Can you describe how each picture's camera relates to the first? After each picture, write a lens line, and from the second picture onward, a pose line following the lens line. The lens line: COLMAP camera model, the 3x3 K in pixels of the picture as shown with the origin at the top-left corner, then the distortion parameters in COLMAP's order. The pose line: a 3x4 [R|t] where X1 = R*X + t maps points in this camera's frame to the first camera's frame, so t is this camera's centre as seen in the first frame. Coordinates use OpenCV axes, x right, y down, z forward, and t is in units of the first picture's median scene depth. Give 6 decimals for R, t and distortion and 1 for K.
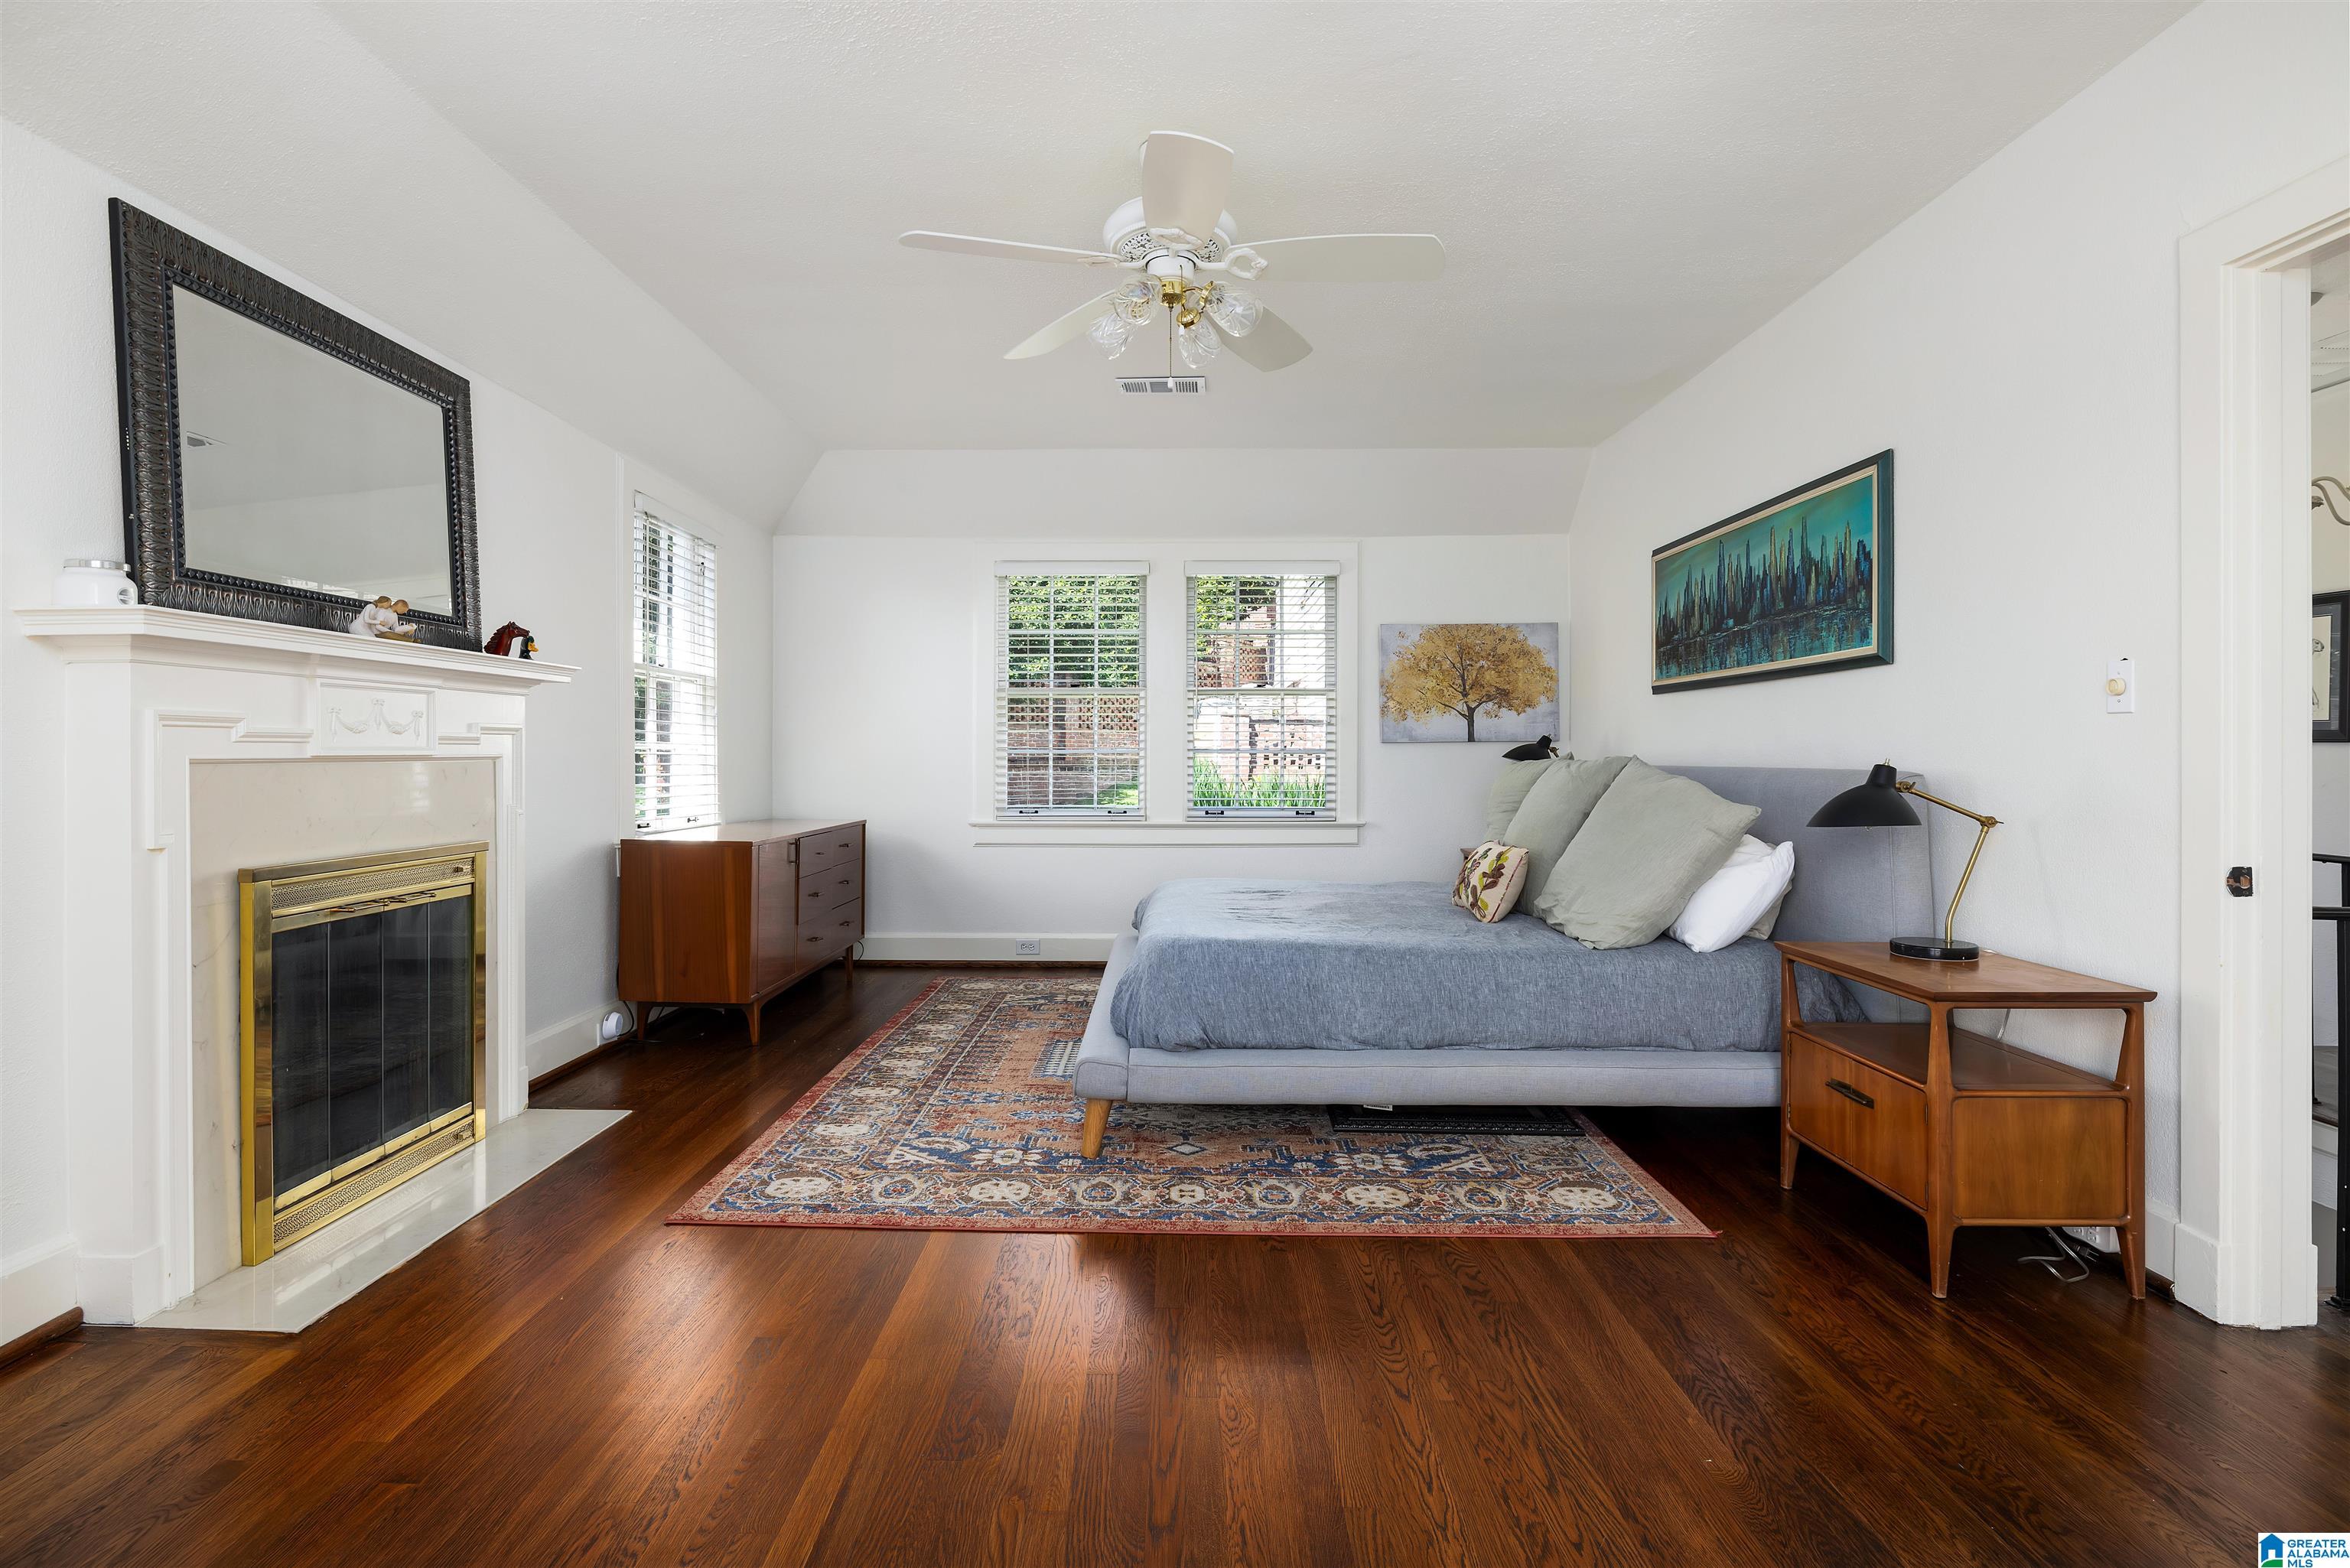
lens RADIAL K [[1161.8, 0, 1169.3], [0, 1161.8, 759.6], [0, 0, 1]] dist [-0.006809, 0.001358]
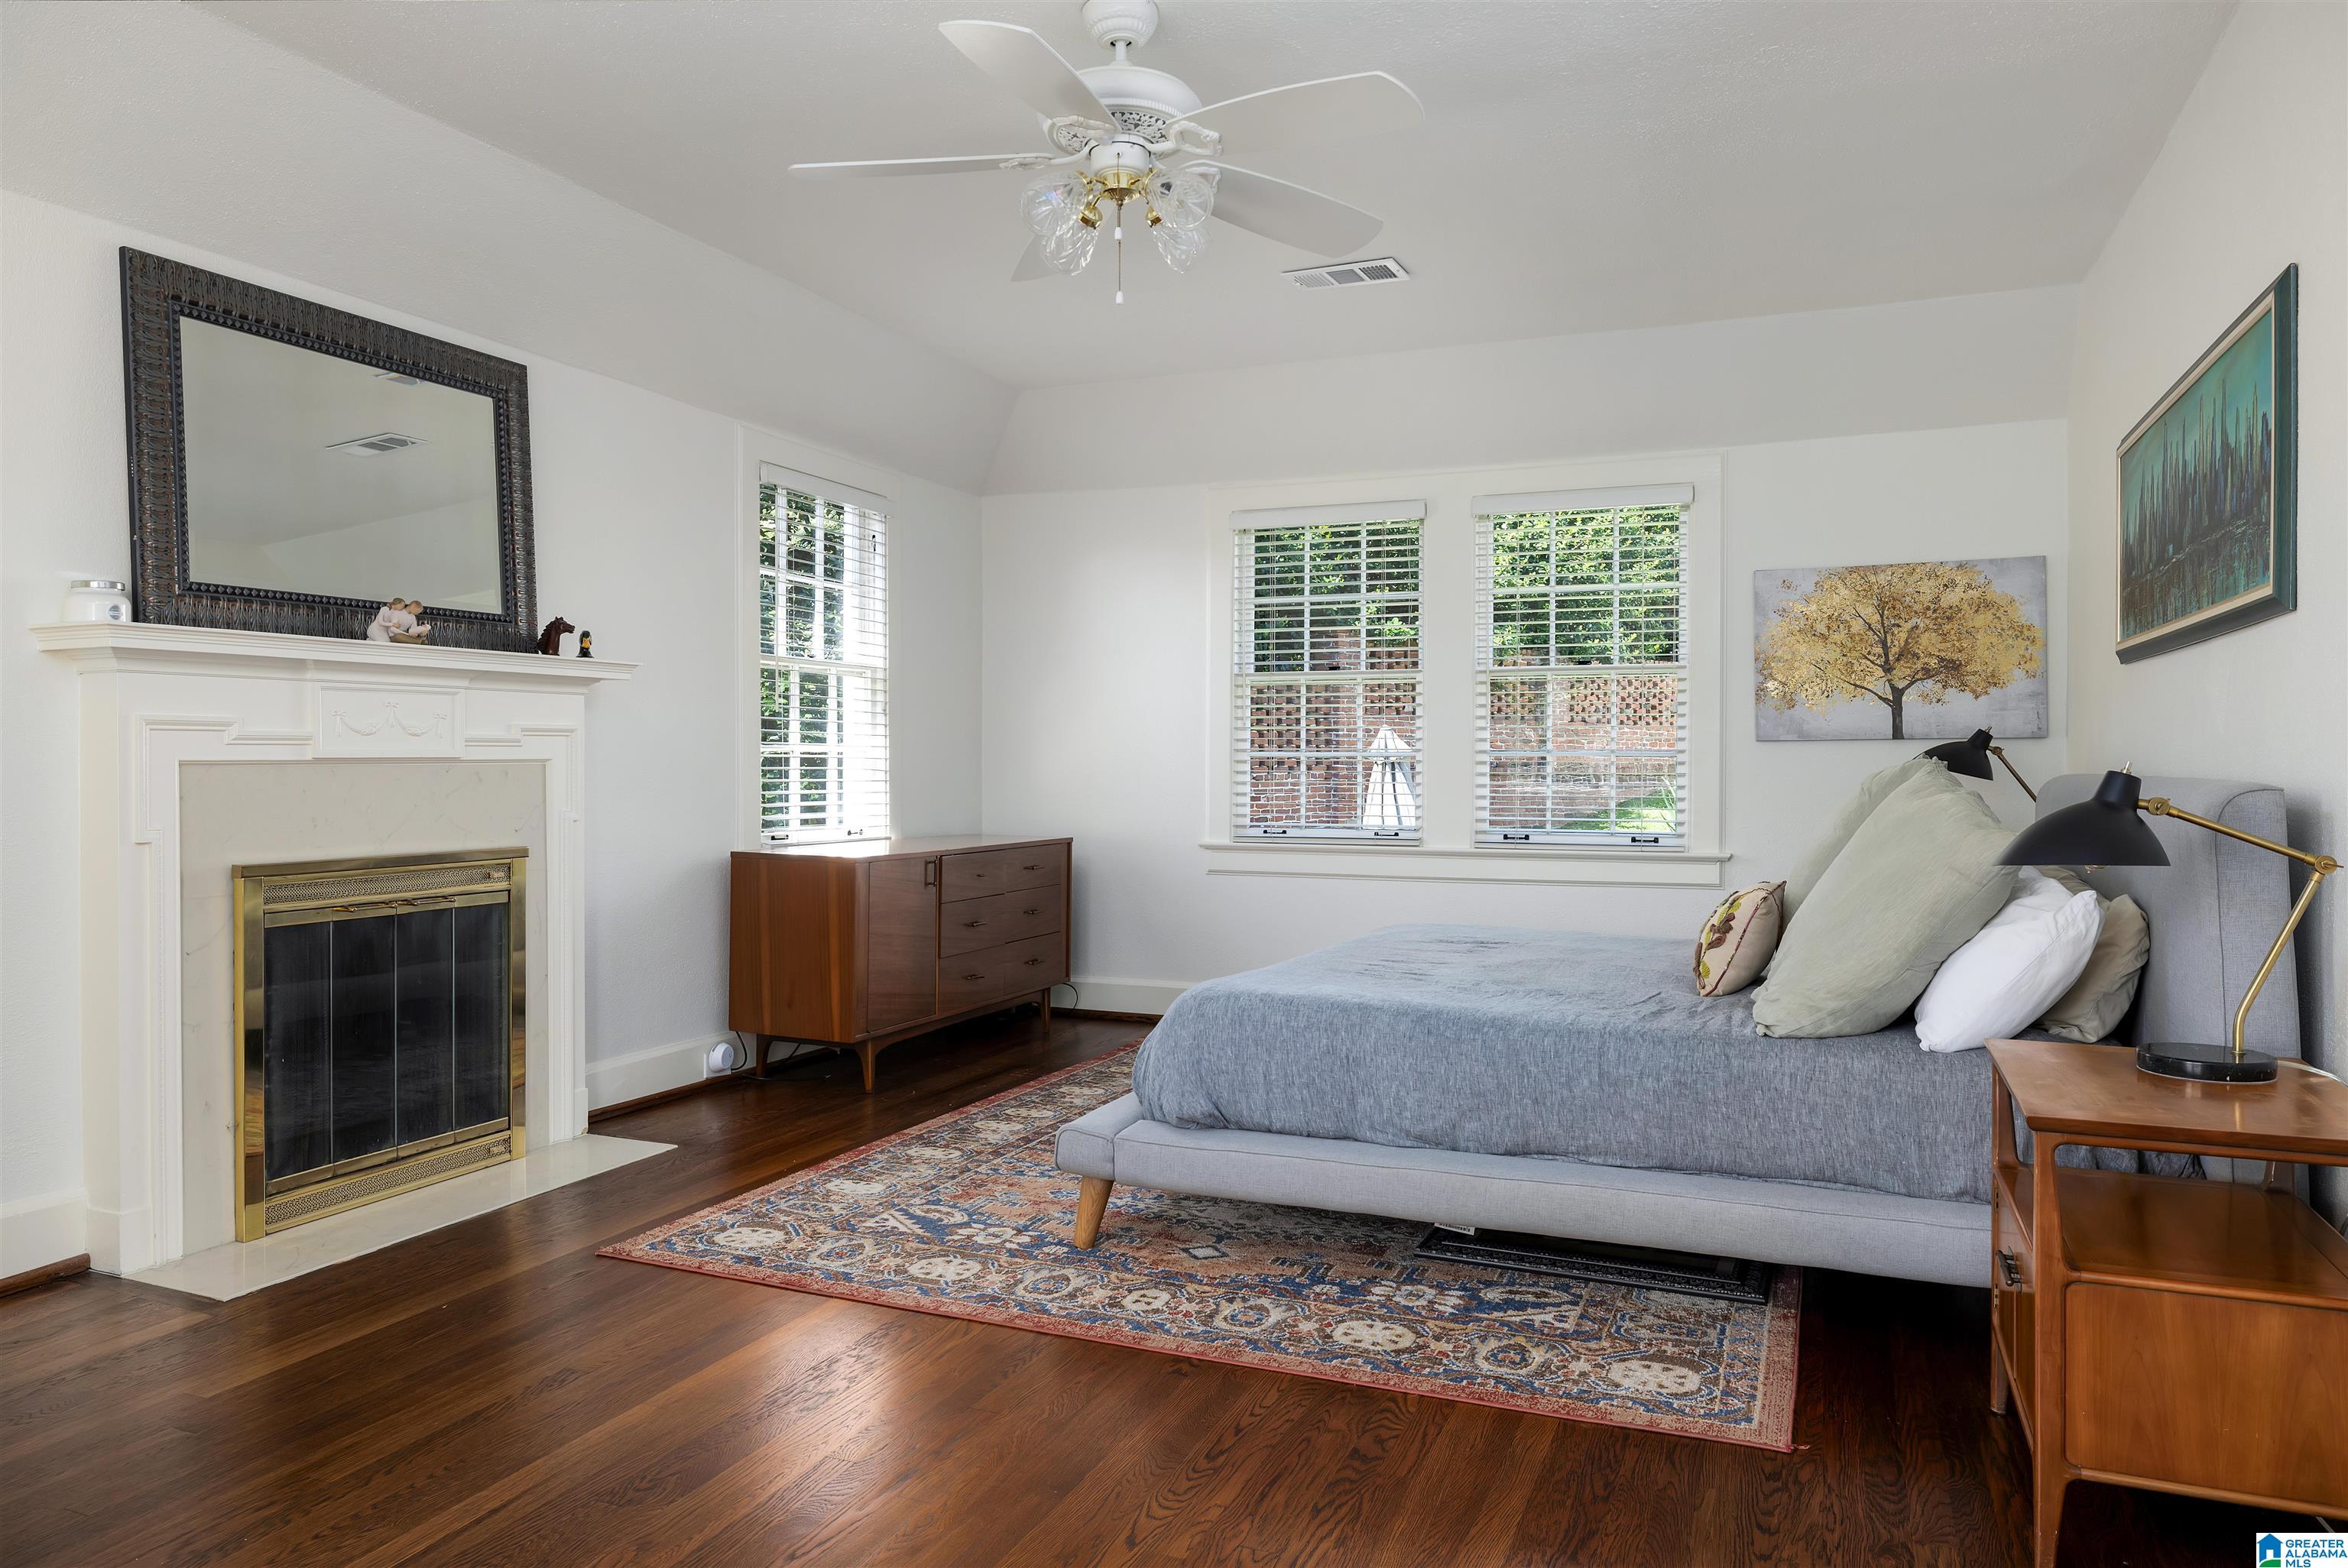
lens RADIAL K [[1576.6, 0, 1174.4], [0, 1576.6, 775.8], [0, 0, 1]] dist [-0.001093, -0.000600]
pose [[0.927271, 0.004007, -0.374369, 0.406701], [-0.001762, 0.999978, 0.006339, 0.002004], [0.374387, -0.005219, 0.927258, -0.007789]]
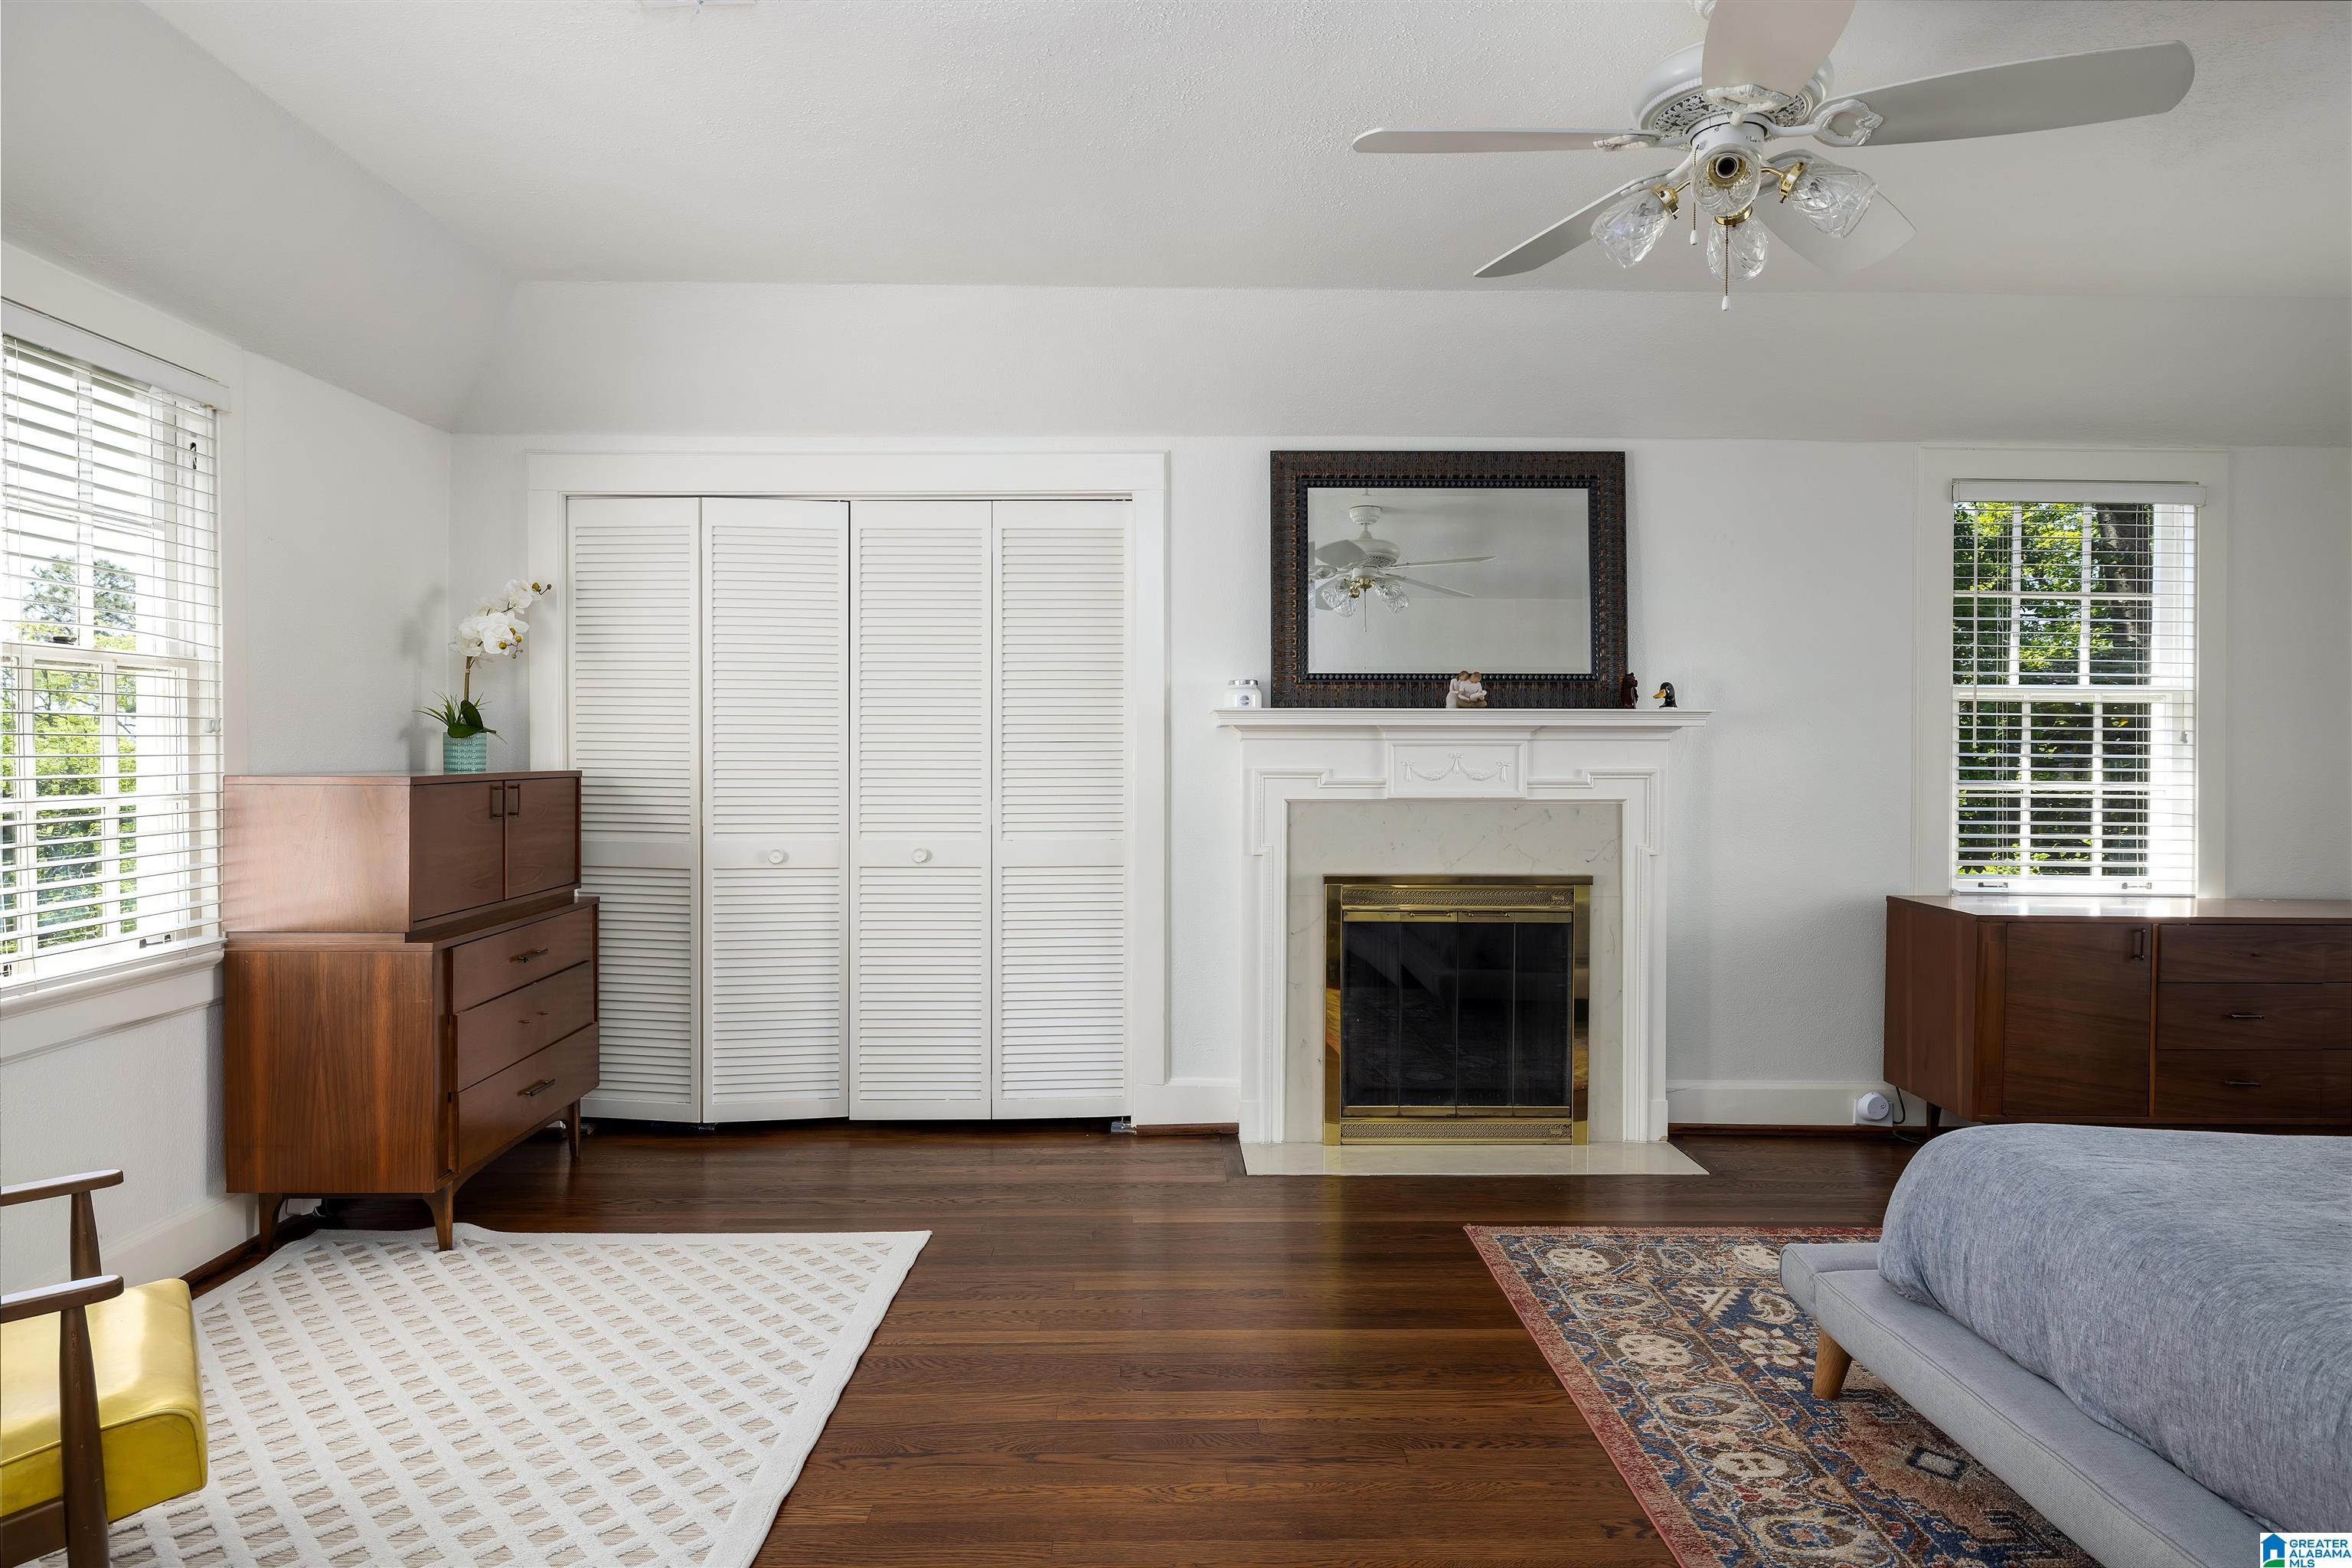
lens RADIAL K [[1443.9, 0, 1169.5], [0, 1443.9, 779.8], [0, 0, 1]] dist [0.015041, -0.000190]
pose [[0.030177, 0.015923, -0.999418, 0.792691], [-0.008028, 0.999845, 0.015688, -0.041302], [0.999512, 0.007550, 0.030300, 0.573380]]
